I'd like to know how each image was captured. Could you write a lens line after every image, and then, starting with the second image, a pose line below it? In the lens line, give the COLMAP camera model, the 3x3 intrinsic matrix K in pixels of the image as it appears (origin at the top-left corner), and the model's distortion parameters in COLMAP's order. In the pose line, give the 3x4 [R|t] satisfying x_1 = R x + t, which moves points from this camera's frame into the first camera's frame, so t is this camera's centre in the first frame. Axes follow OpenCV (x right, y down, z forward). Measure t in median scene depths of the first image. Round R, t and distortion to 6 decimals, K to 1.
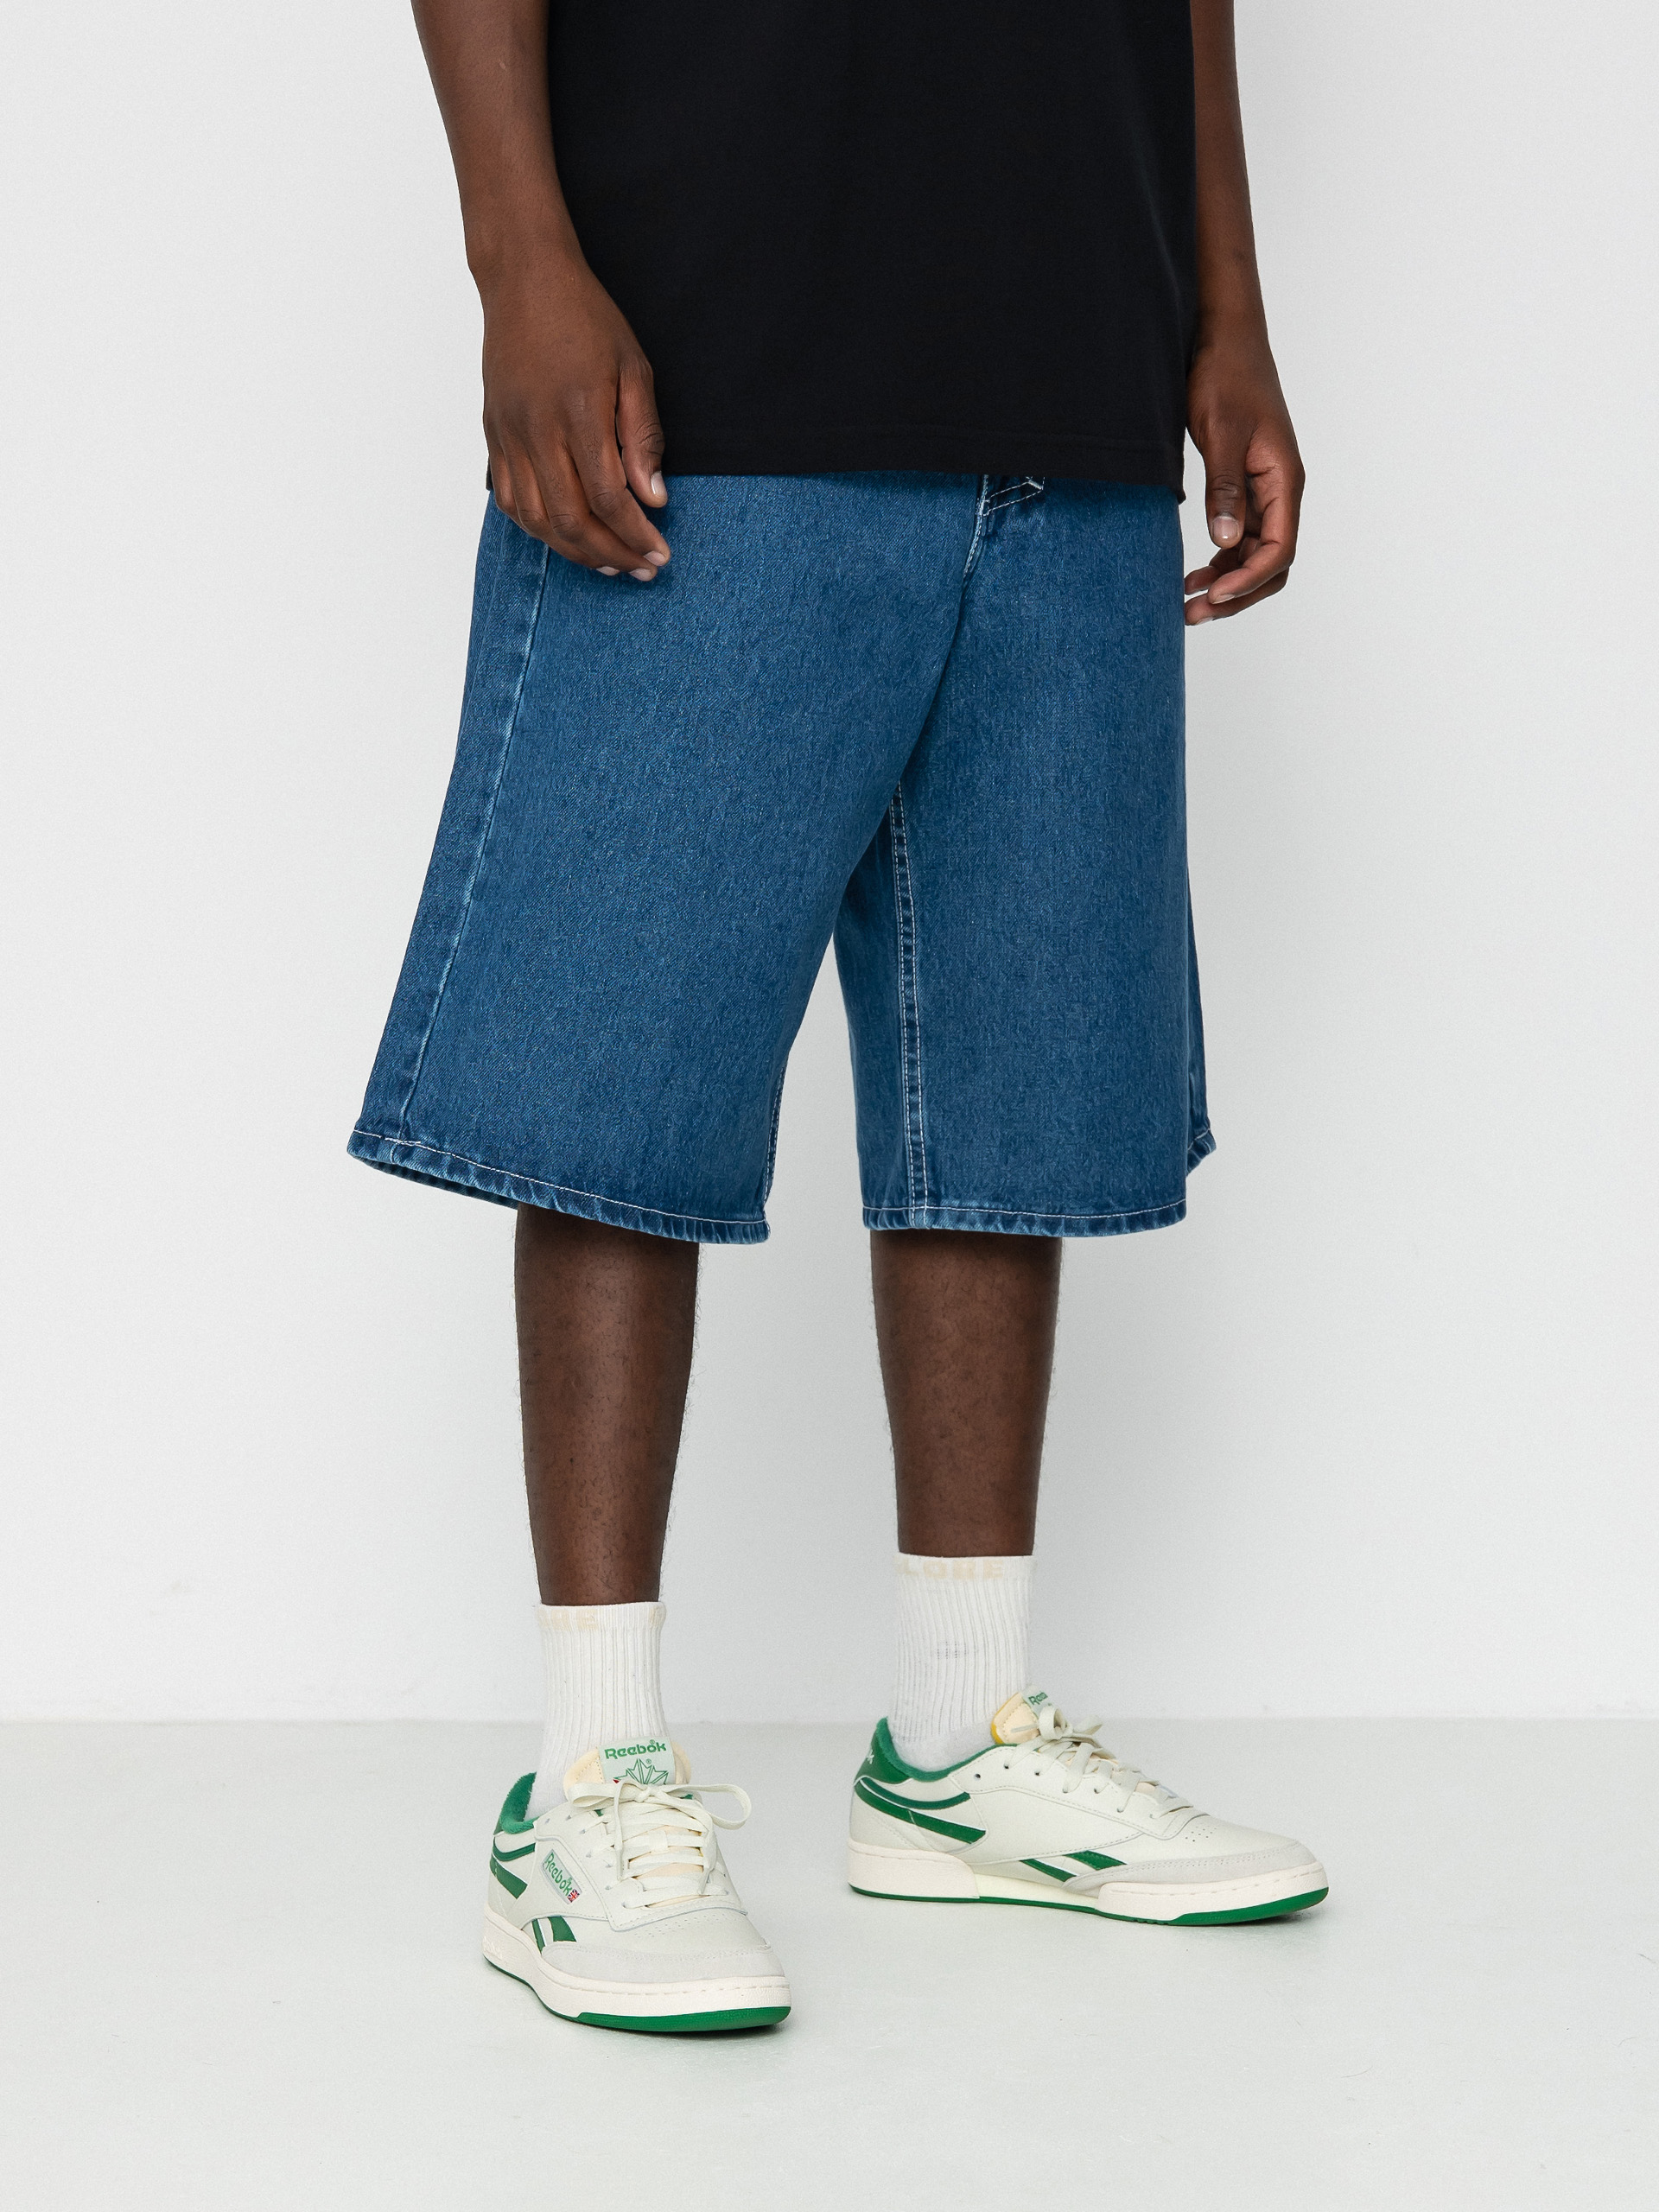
lens RADIAL K [[3515.8, 0, 822.7], [0, 3515.8, 1089.1], [0, 0, 1]] dist [0.108732, 0.000000]
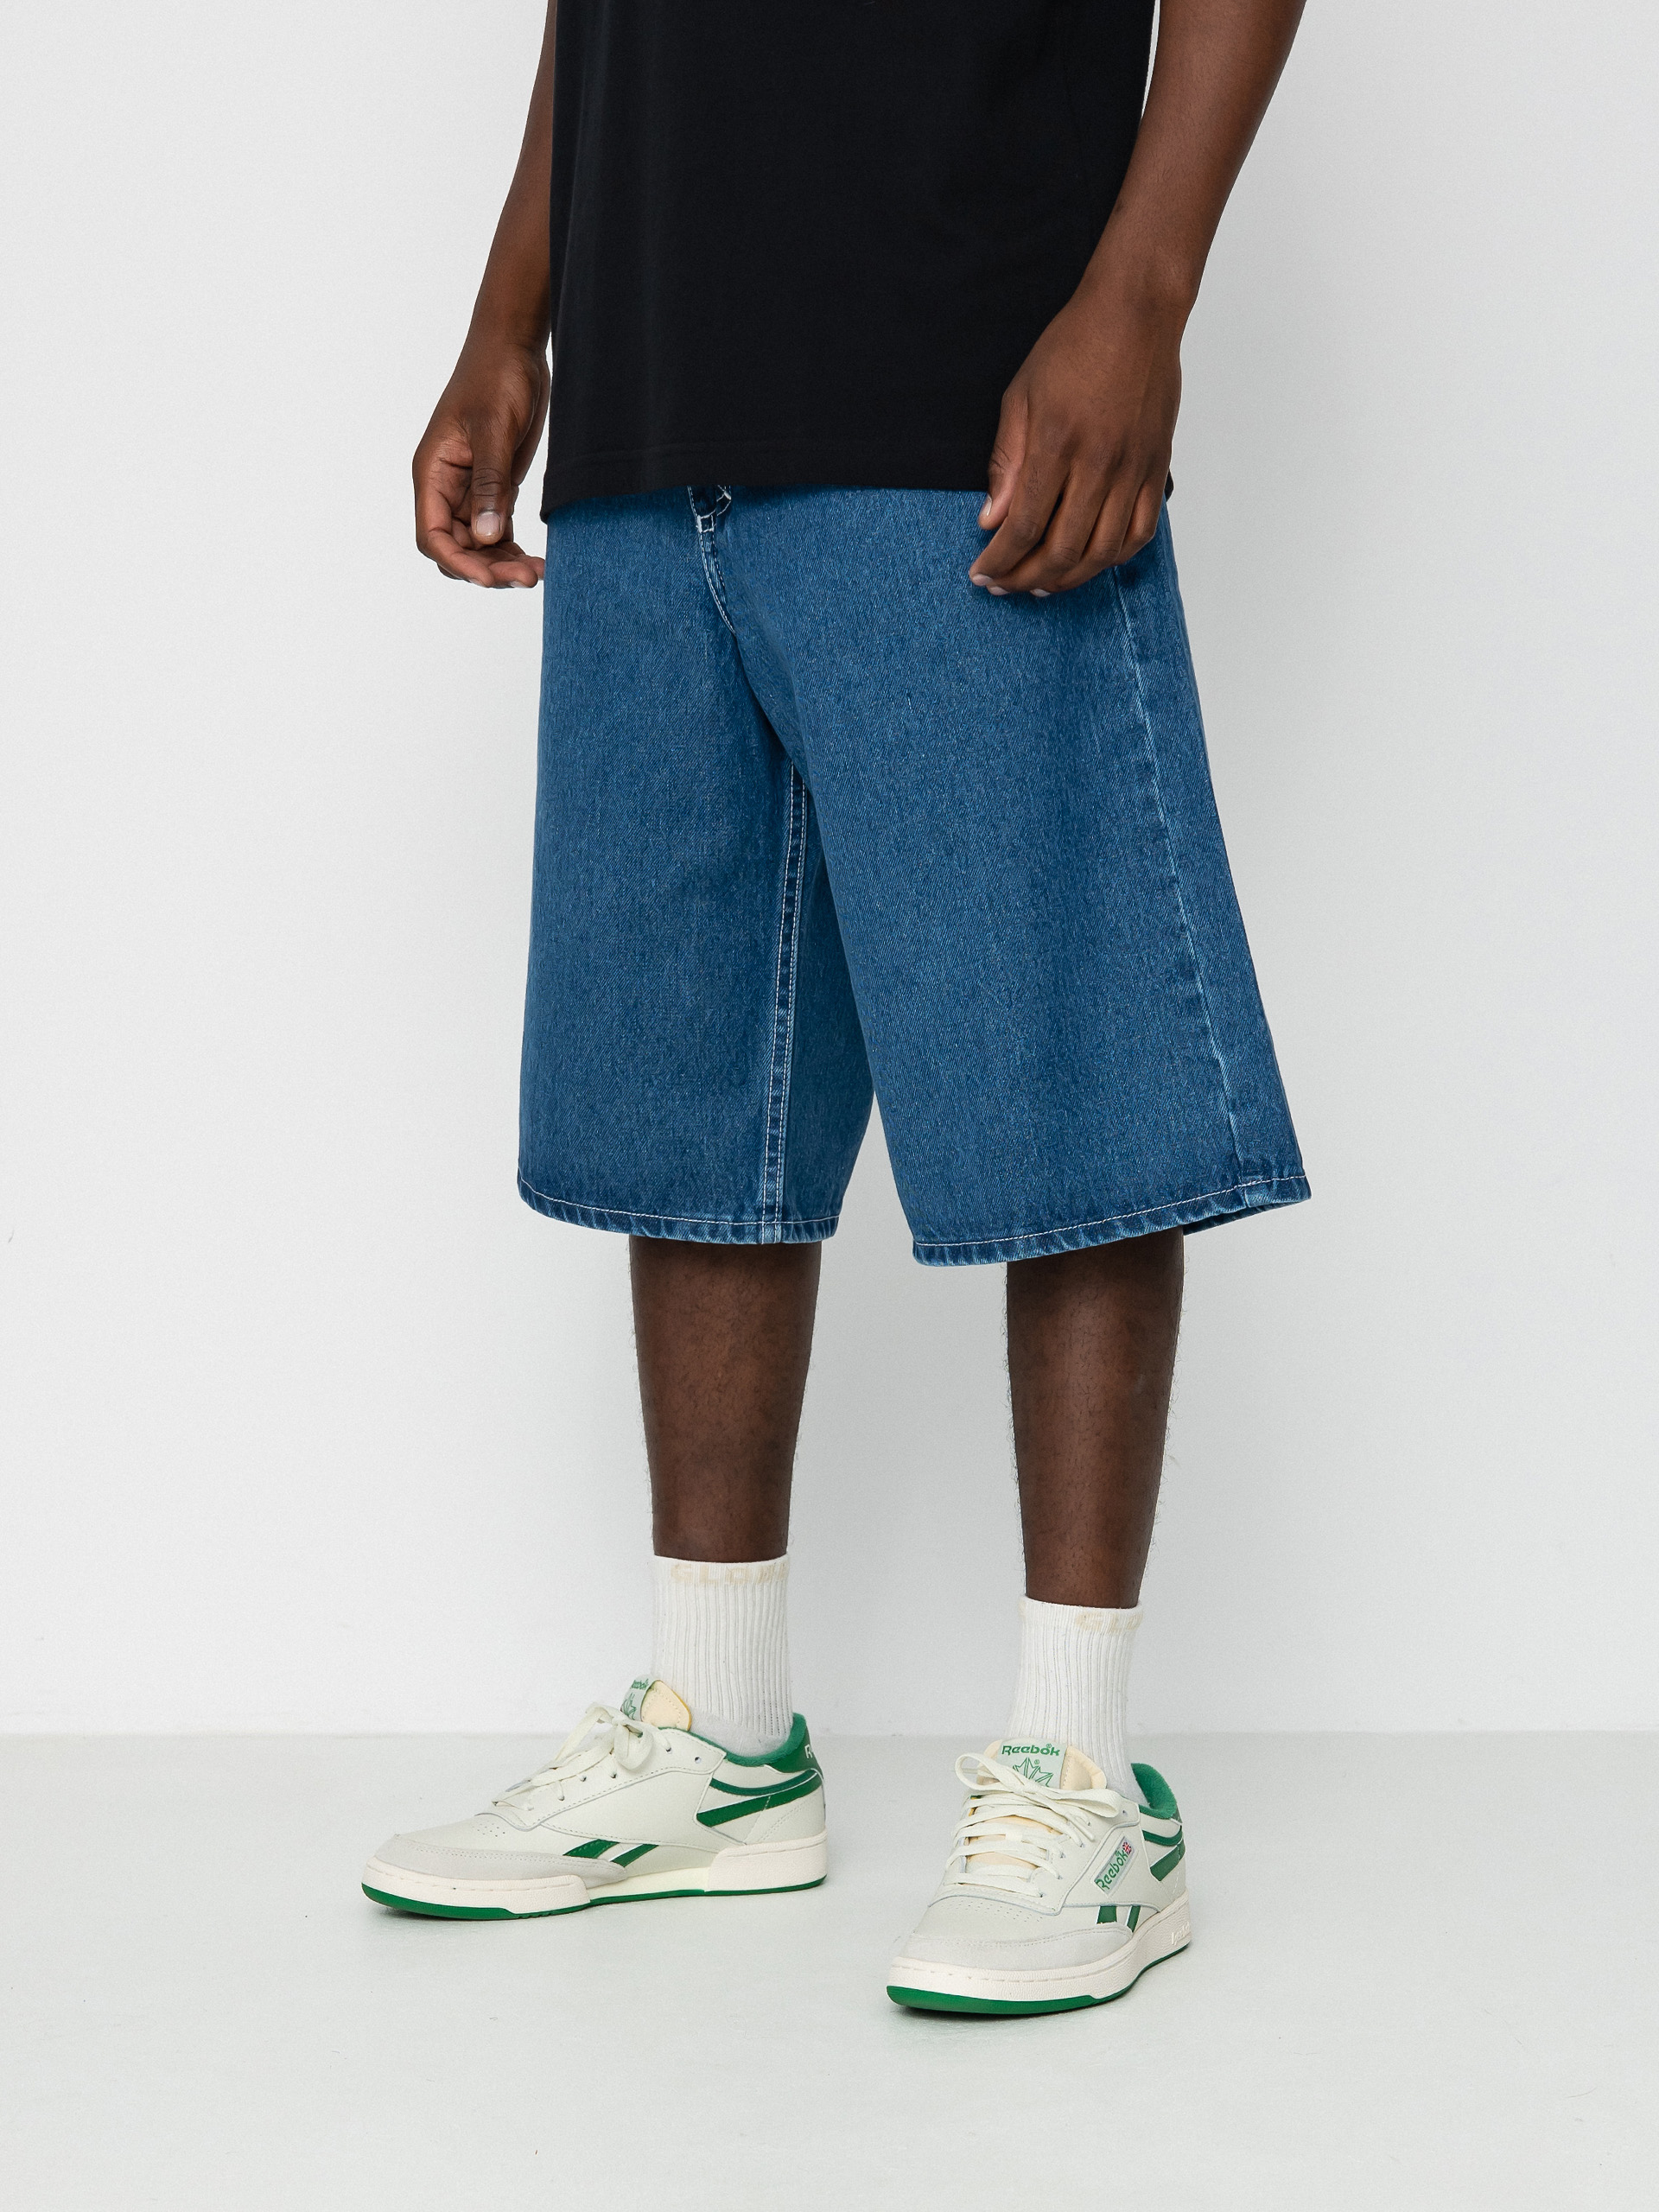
lens RADIAL K [[3467.7, 0, 825.9], [0, 3467.7, 1121.1], [0, 0, 1]] dist [0.051727, 0.000000]
pose [[0.455699, 0.050156, -0.888720, 0.966674], [-0.043190, 0.998481, 0.034205, -0.030108], [0.889085, 0.022796, 0.457173, 0.586242]]
